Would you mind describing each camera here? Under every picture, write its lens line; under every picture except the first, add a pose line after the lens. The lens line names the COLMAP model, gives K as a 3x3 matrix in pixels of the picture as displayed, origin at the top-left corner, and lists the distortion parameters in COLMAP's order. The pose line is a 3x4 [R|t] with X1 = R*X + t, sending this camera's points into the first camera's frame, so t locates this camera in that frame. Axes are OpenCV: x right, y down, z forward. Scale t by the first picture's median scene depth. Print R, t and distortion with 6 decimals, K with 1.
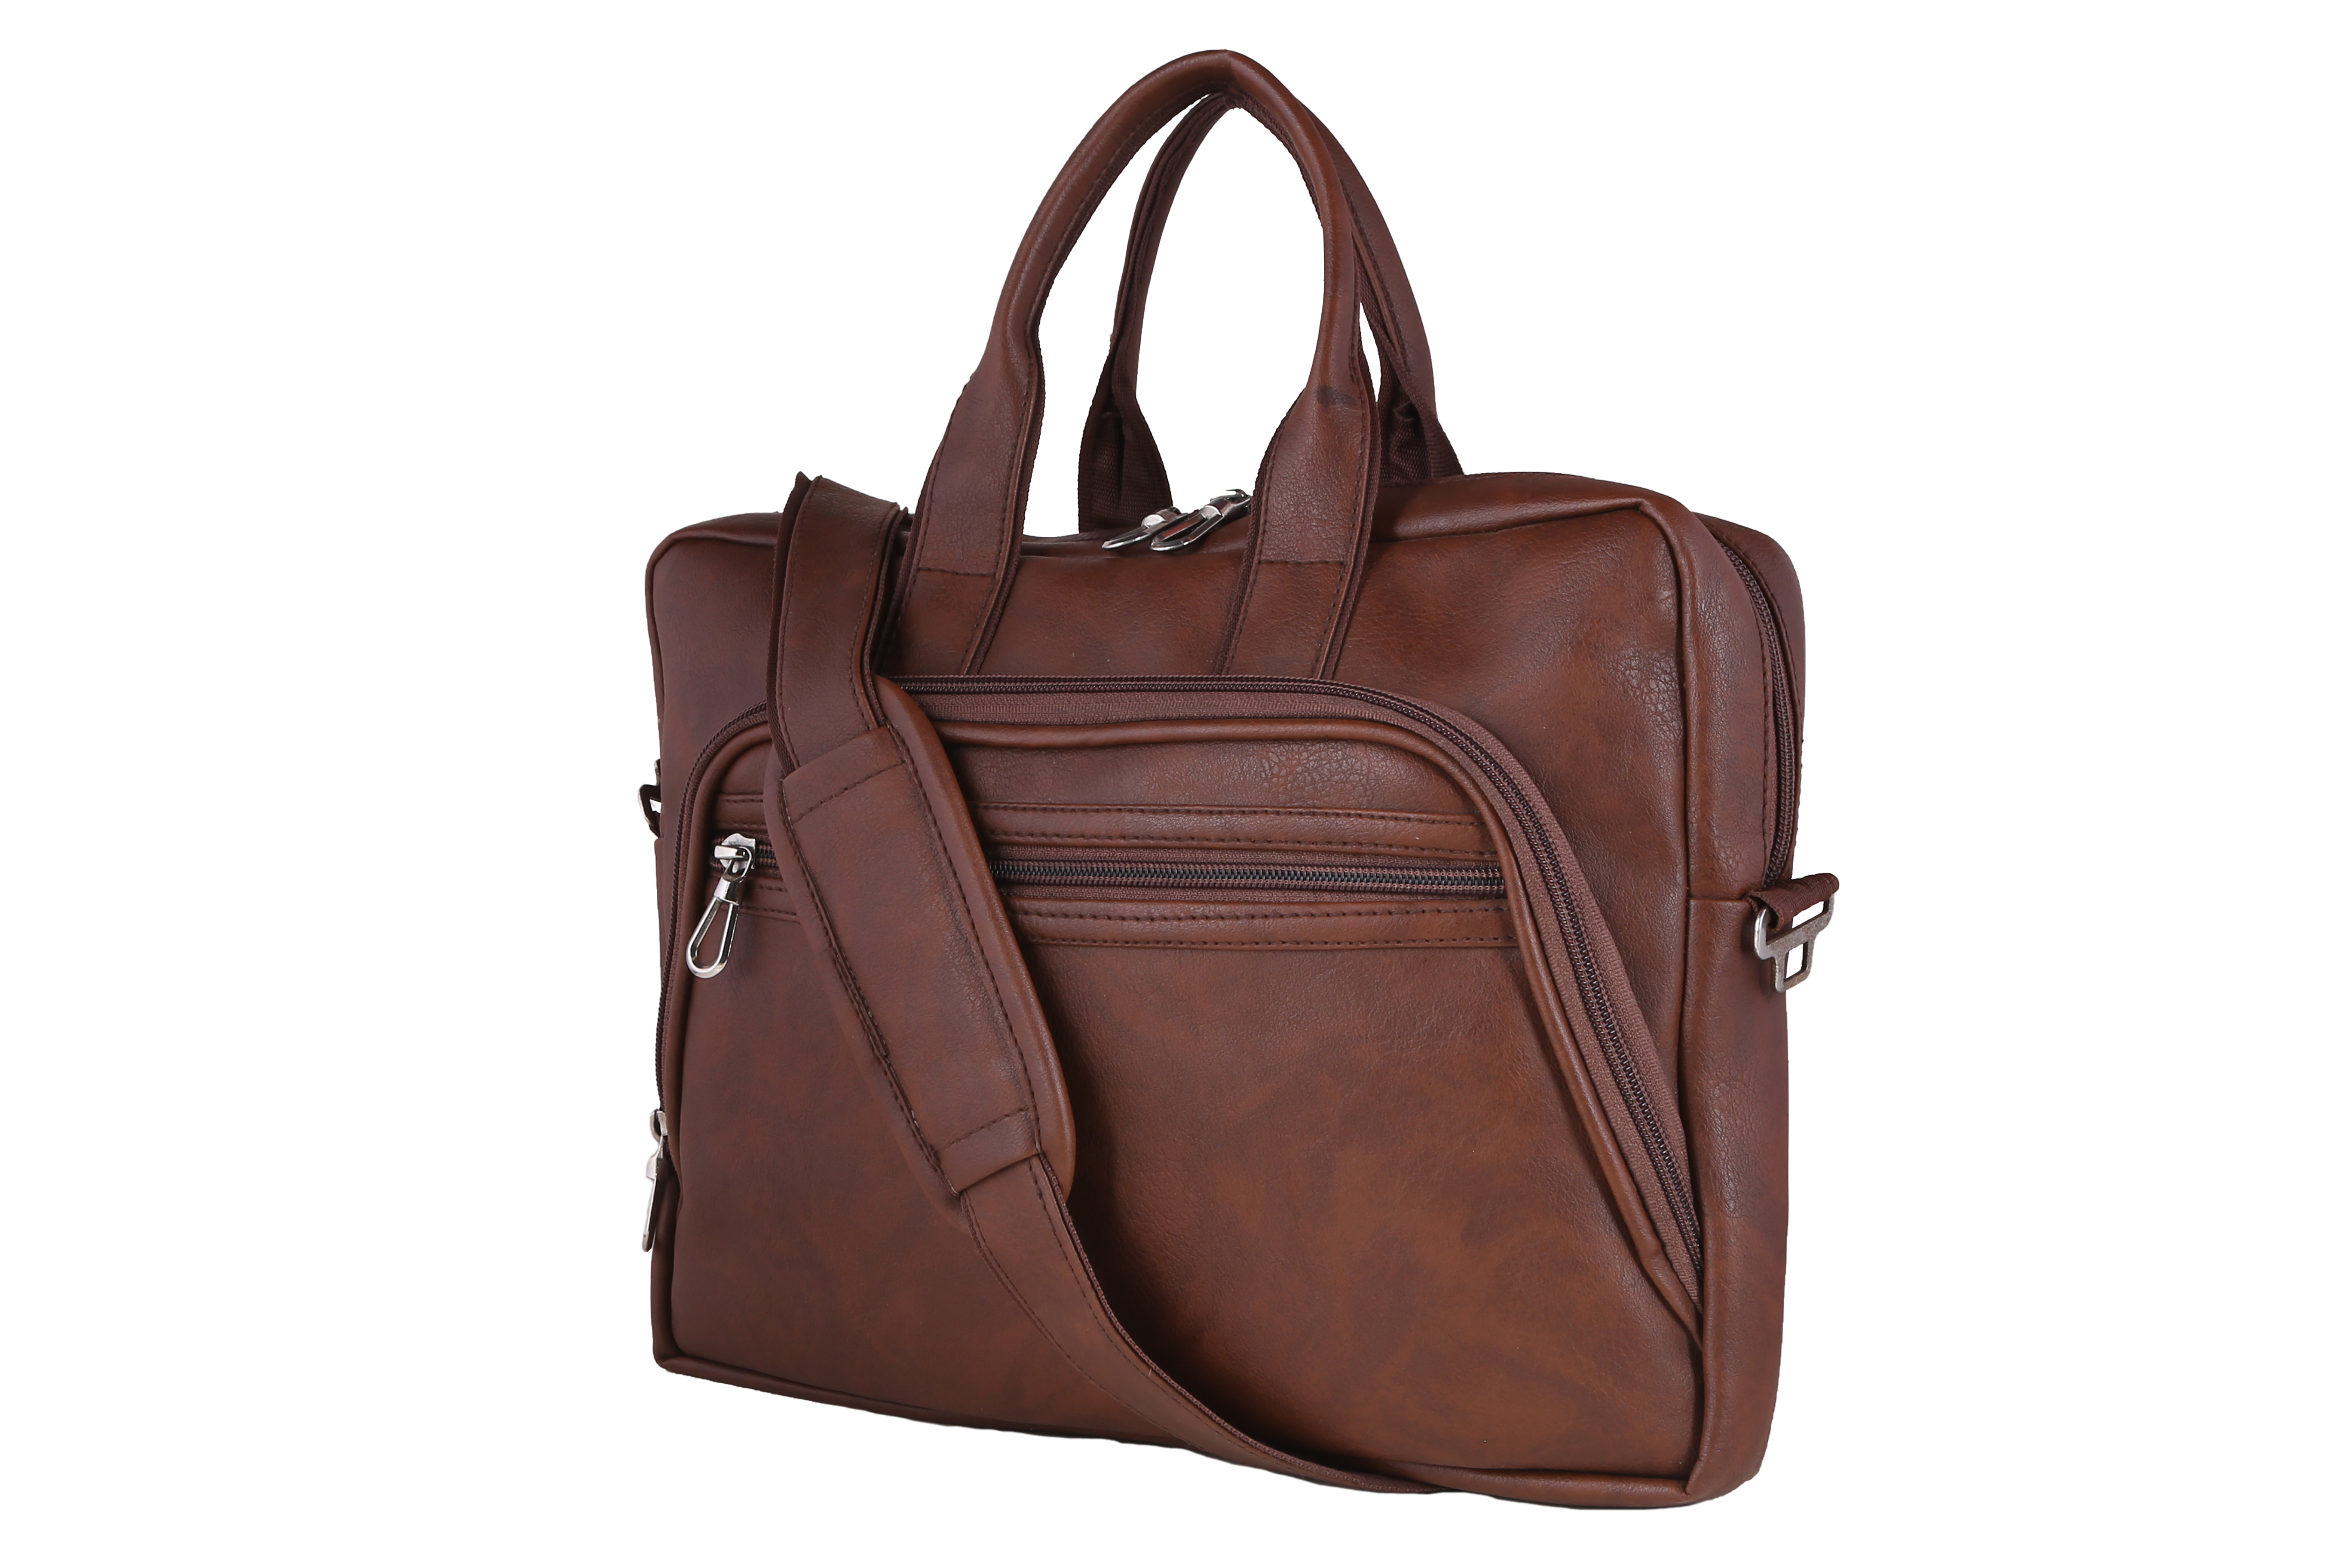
lens RADIAL K [[3411.2, 0, 1176.0], [0, 3411.2, 784.0], [0, 0, 1]] dist [0.000860, -0.005218]
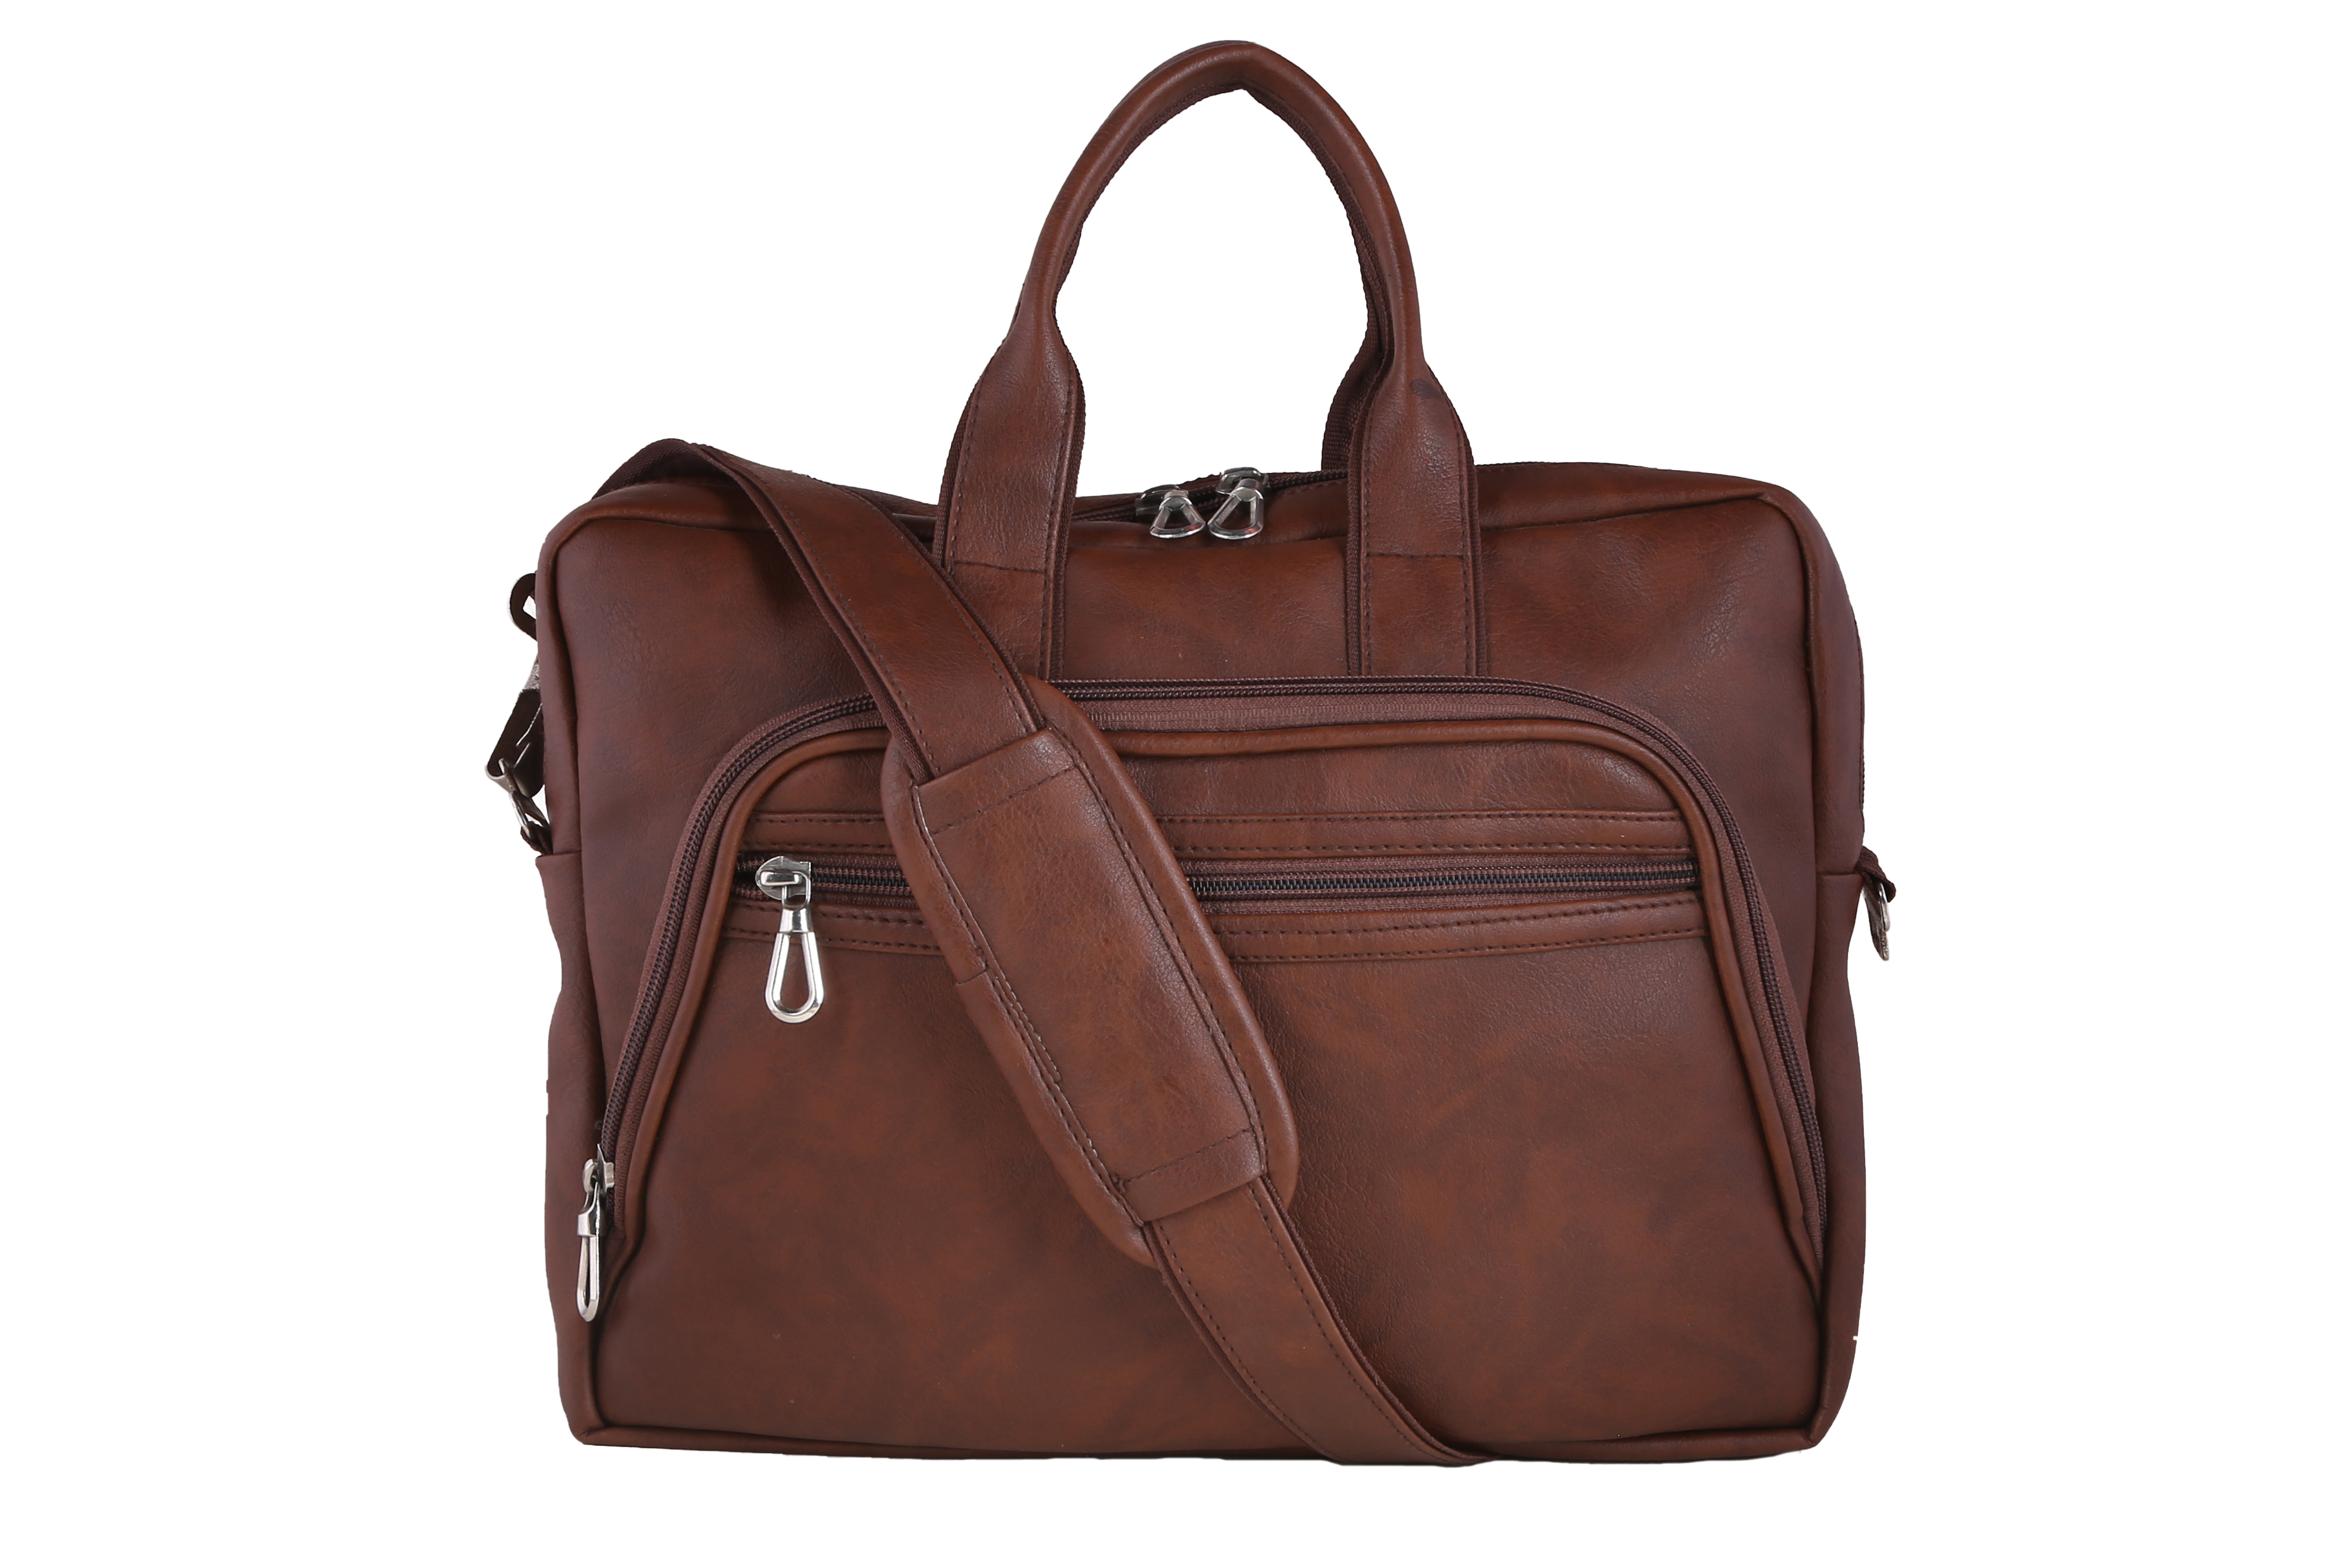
lens RADIAL K [[3411.2, 0, 1176.0], [0, 3411.2, 784.0], [0, 0, 1]] dist [0.000860, -0.005218]
pose [[0.897327, -0.048026, 0.438745, -0.475596], [0.028101, 0.998262, 0.051799, -0.053809], [-0.440470, -0.034151, 0.897117, 0.148988]]
